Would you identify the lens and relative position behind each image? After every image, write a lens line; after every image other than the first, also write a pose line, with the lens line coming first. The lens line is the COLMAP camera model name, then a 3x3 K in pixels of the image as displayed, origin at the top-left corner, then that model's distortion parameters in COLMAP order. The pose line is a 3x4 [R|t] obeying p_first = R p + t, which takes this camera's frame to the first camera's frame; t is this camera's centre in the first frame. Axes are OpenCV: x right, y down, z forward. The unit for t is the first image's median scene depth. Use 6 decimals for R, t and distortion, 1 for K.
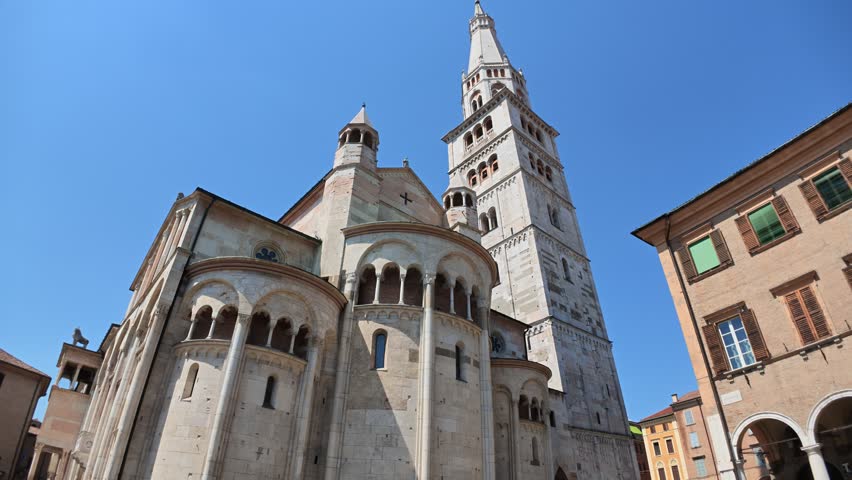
lens RADIAL K [[450.6, 0, 426.0], [0, 450.6, 240.0], [0, 0, 1]] dist [-0.133104, 0.014639]
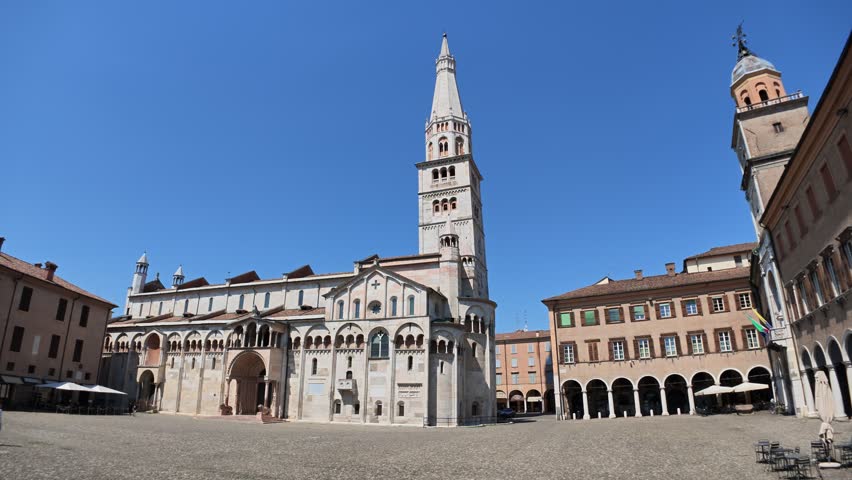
lens RADIAL K [[450.6, 0, 426.0], [0, 450.6, 240.0], [0, 0, 1]] dist [-0.133104, 0.014639]
pose [[0.873698, 0.164892, 0.457671, -1.593242], [-0.272362, 0.945331, 0.179353, -0.747538], [-0.403077, -0.281353, 0.870844, -1.020372]]
